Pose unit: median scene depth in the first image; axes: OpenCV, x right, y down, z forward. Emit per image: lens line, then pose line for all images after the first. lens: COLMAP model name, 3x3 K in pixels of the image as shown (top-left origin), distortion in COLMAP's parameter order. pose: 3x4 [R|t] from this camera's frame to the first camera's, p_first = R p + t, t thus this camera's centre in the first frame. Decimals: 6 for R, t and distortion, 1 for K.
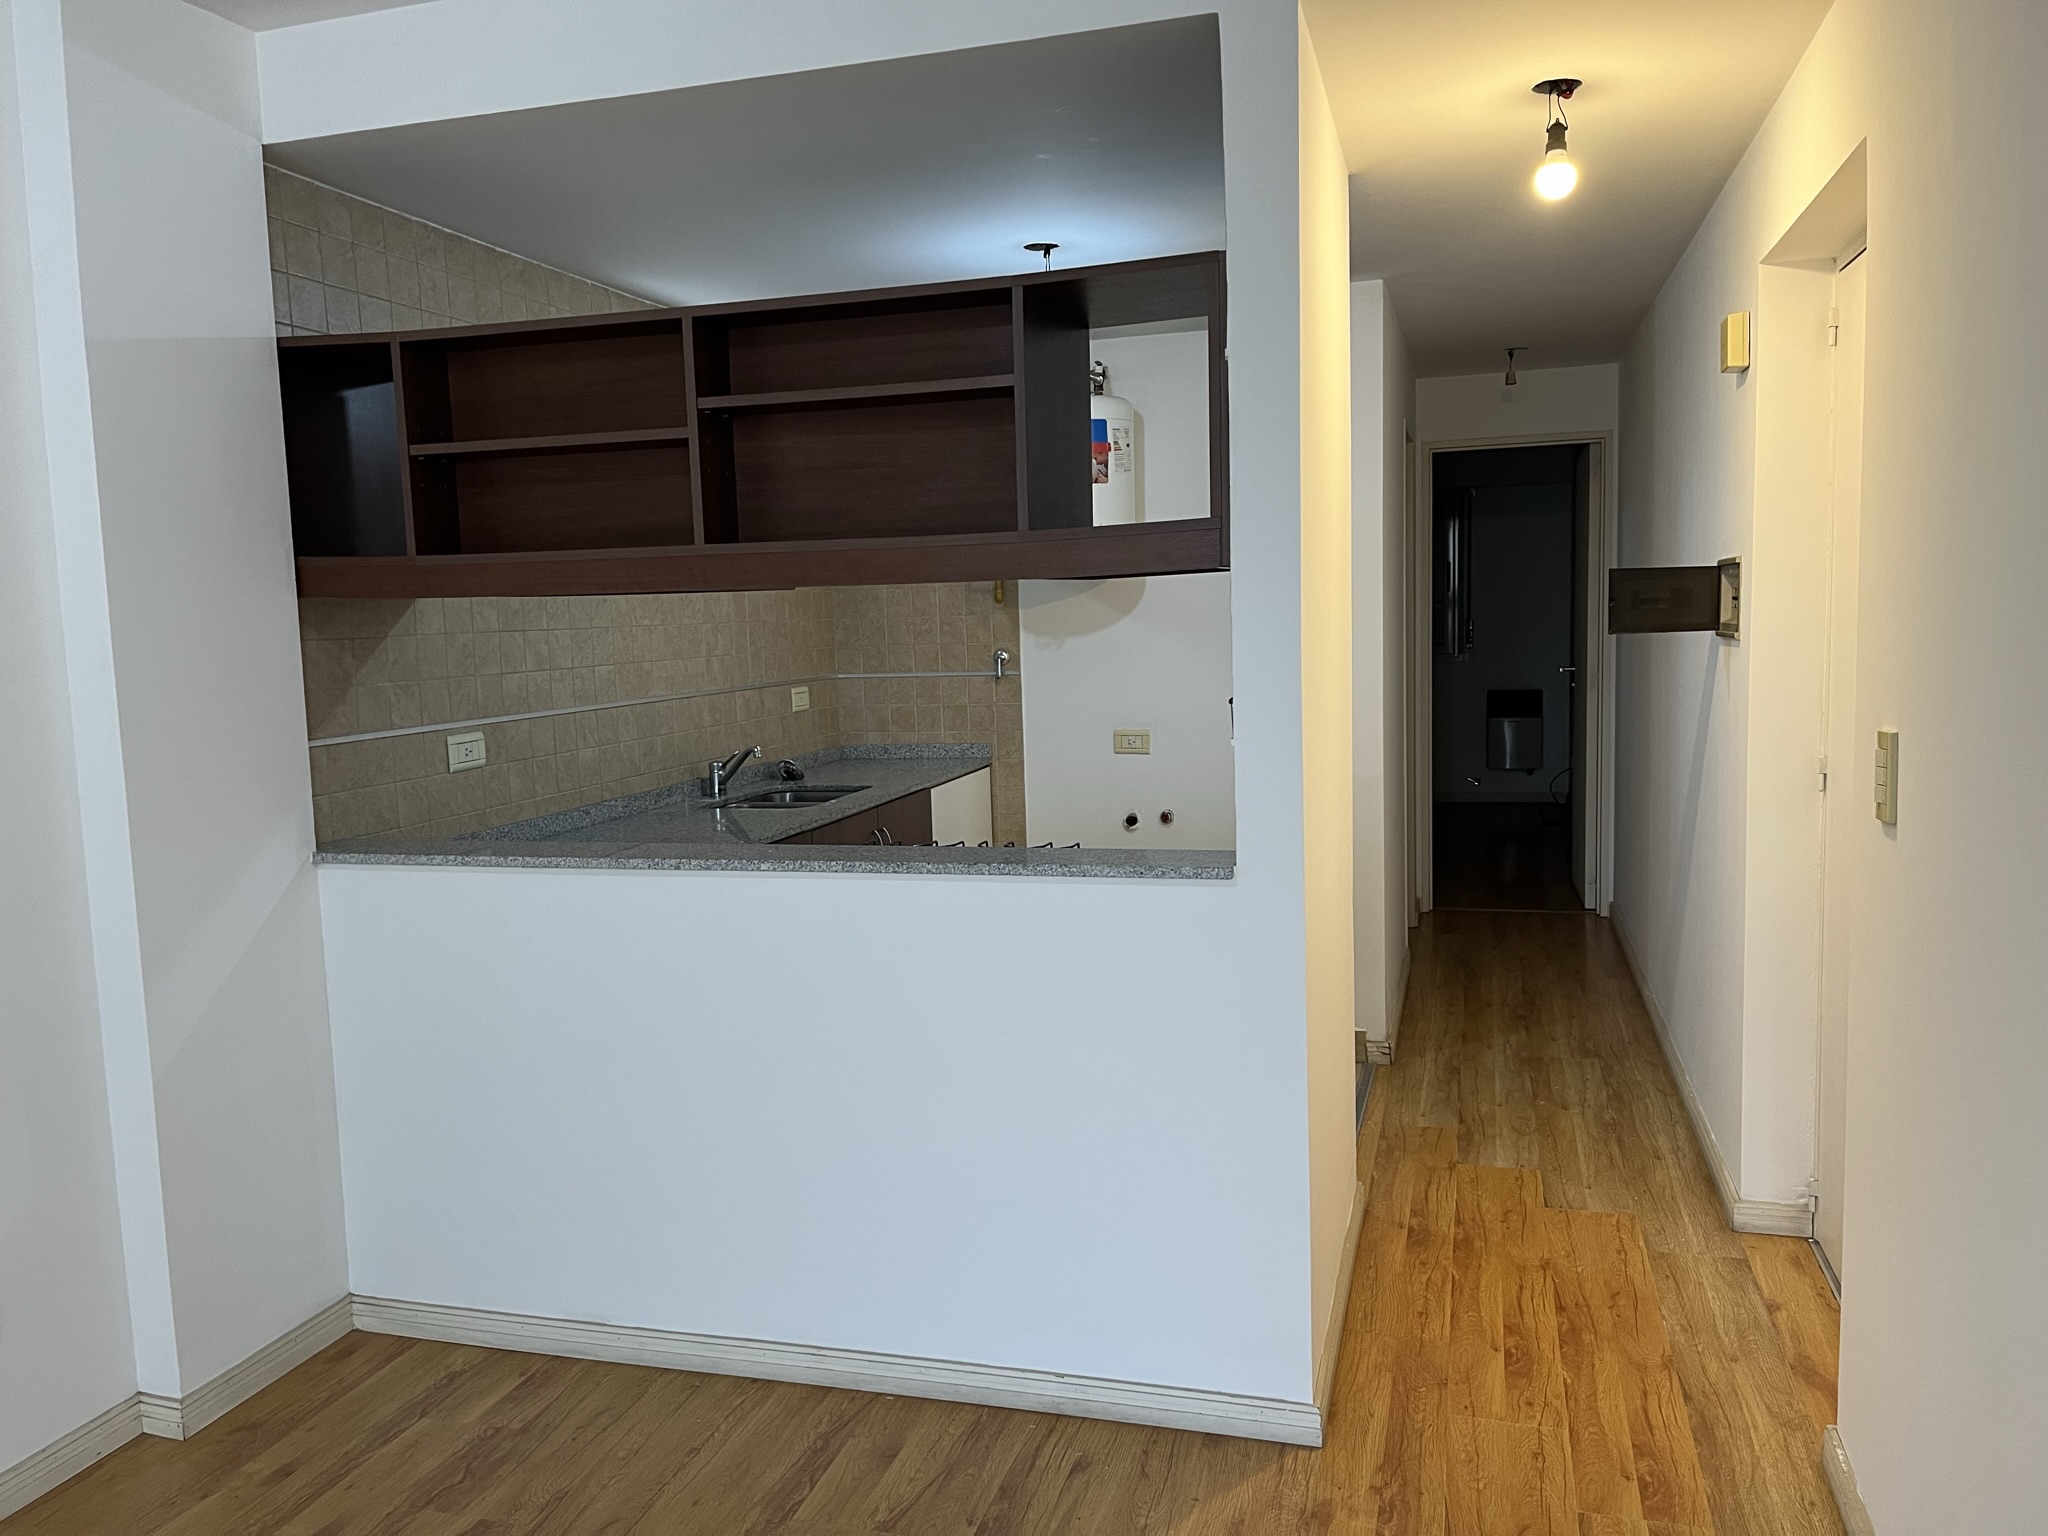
lens RADIAL K [[1542.8, 0, 1022.9], [0, 1542.8, 763.5], [0, 0, 1]] dist [0.035236, -0.053443]
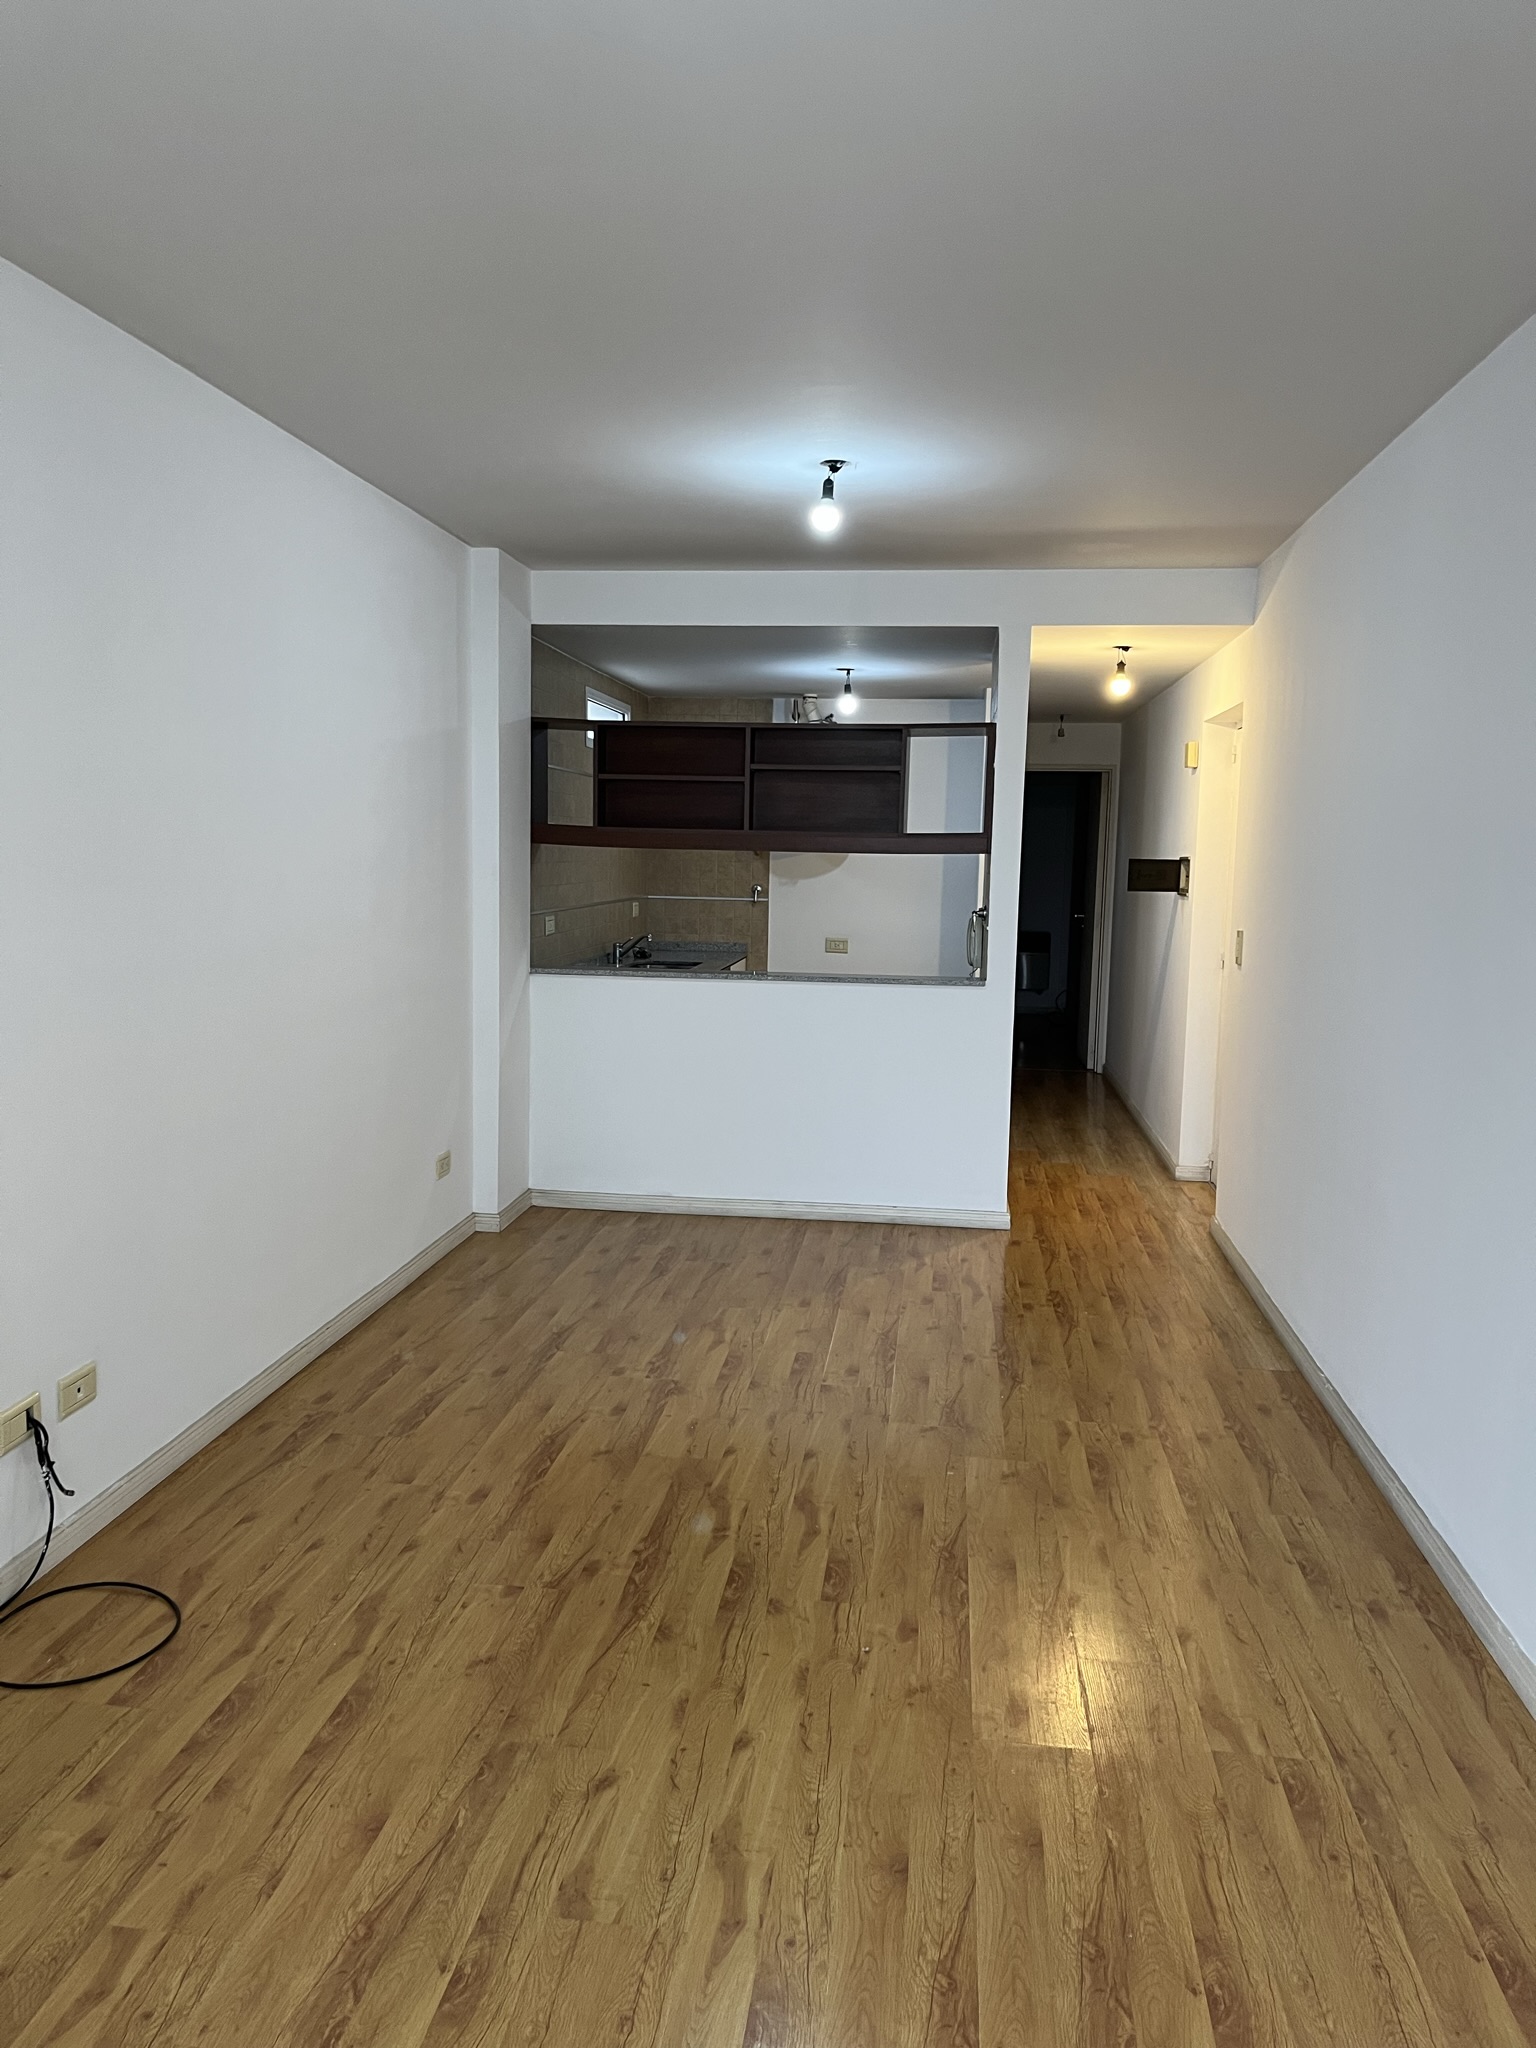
lens RADIAL K [[1557.3, 0, 768.0], [0, 1557.3, 1024.0], [0, 0, 1]] dist [0.033903, -0.002836]
pose [[0.984106, 0.031952, 0.174684, -0.344980], [-0.033830, 0.999397, 0.007784, 0.071403], [-0.174330, -0.013570, 0.984594, -0.735643]]
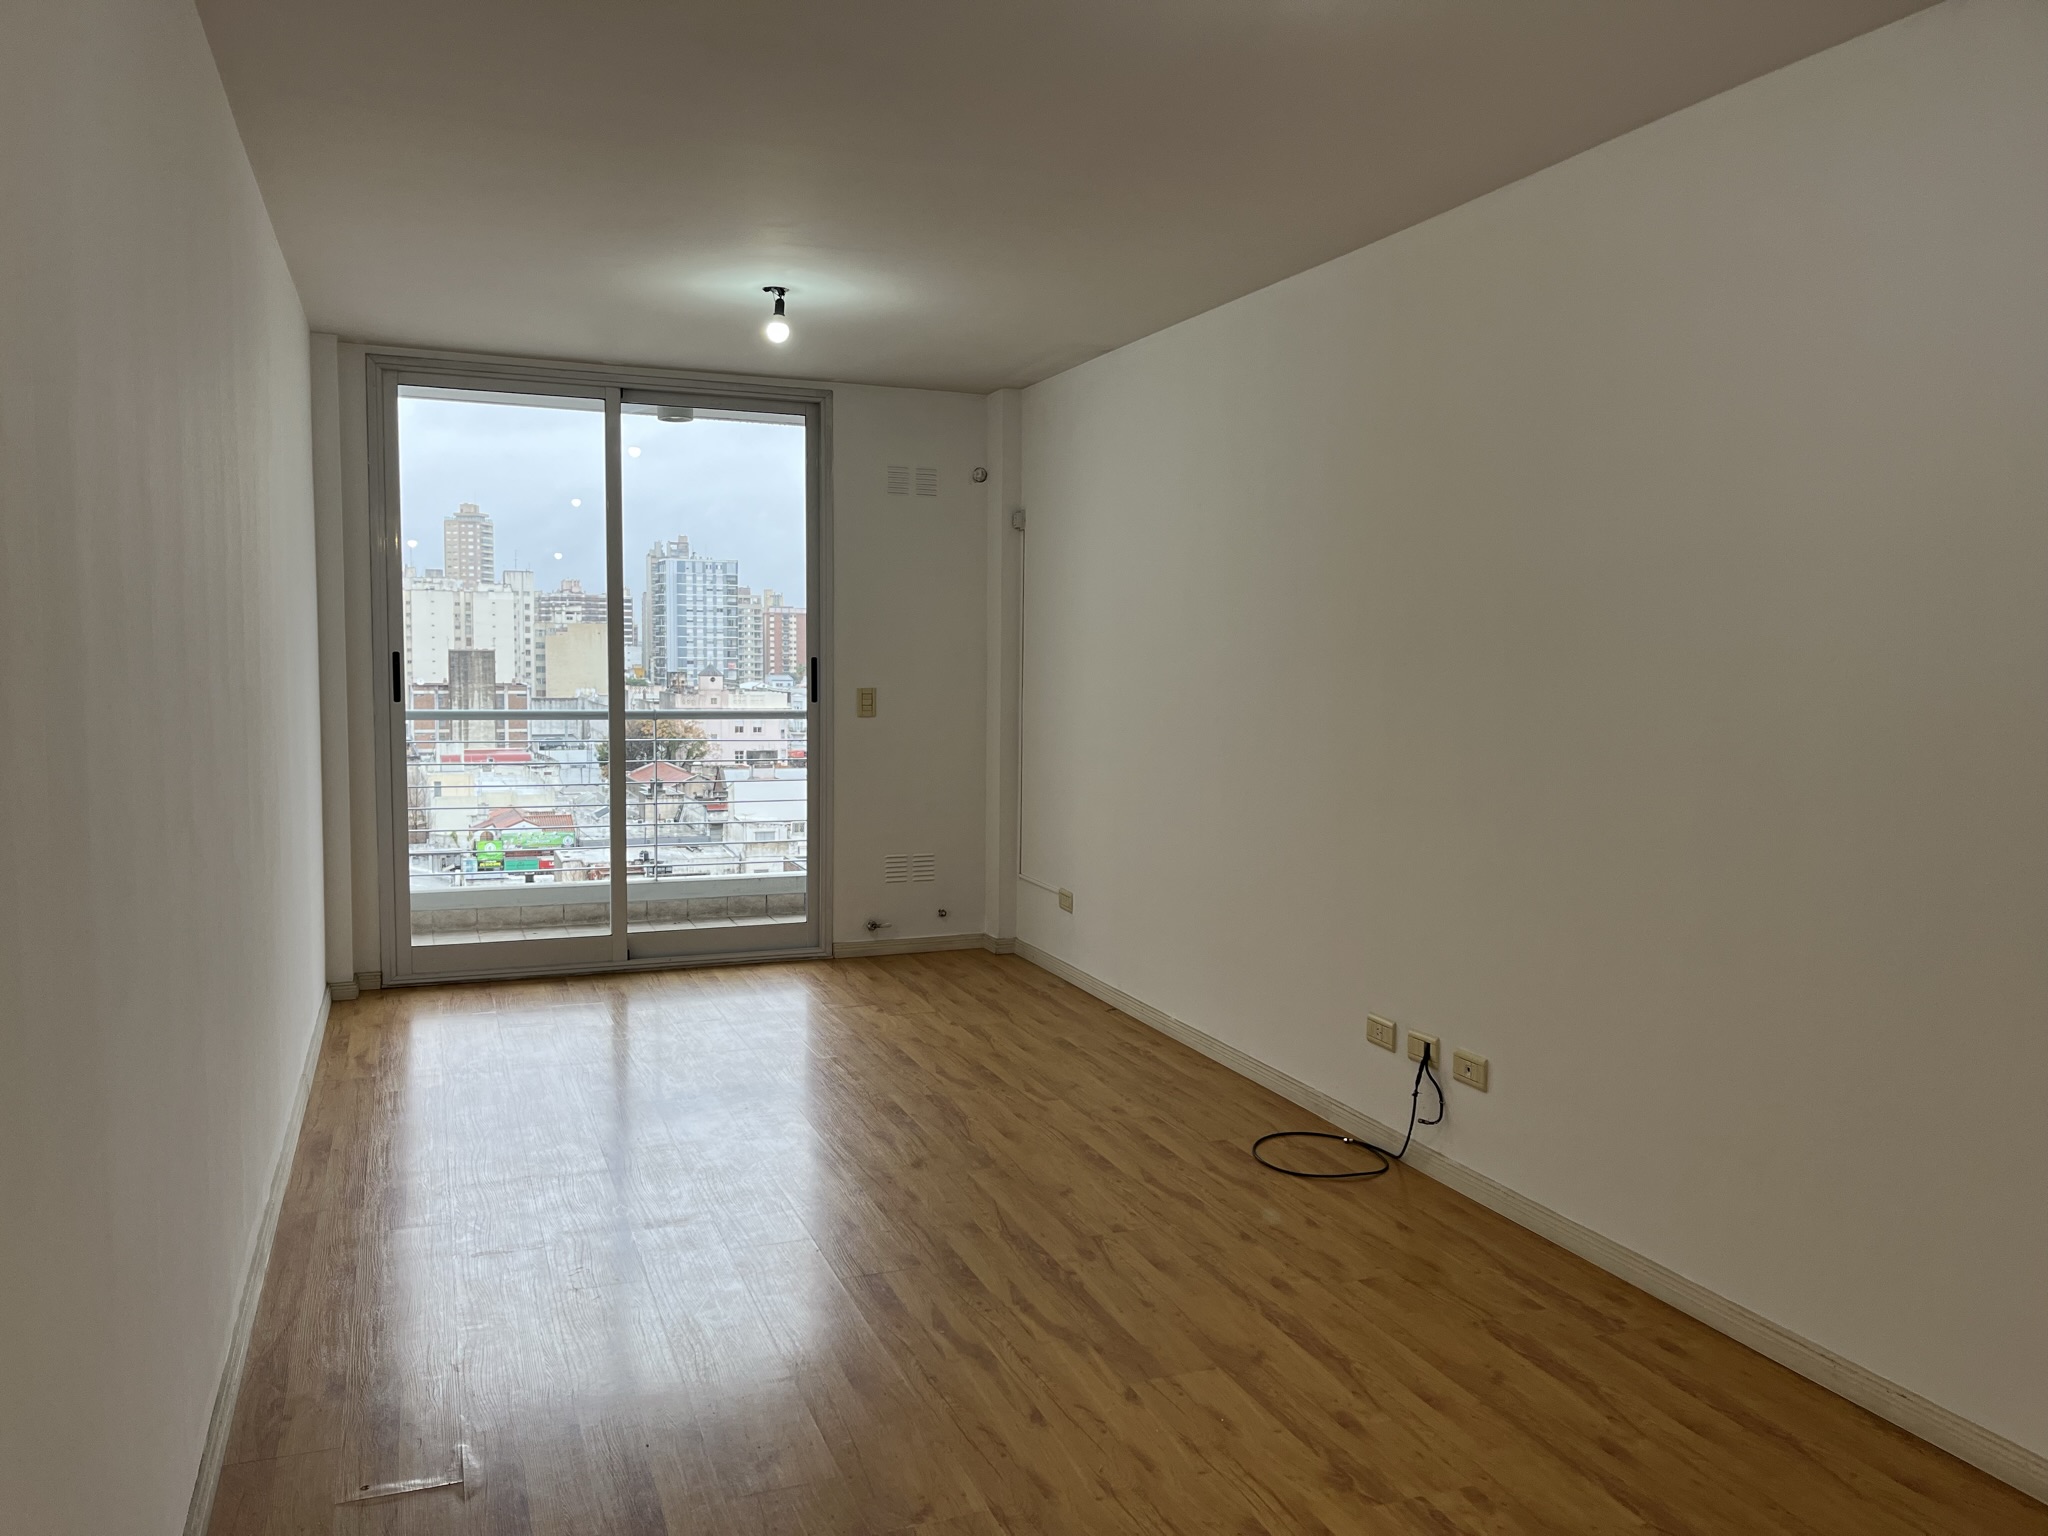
lens RADIAL K [[1541.7, 0, 1015.9], [0, 1541.7, 759.5], [0, 0, 1]] dist [0.117128, -0.191643]
pose [[-0.794522, 0.066212, -0.603614, 0.209982], [-0.047929, 0.984098, 0.171036, -0.058169], [0.605340, 0.164823, -0.778715, 0.552969]]
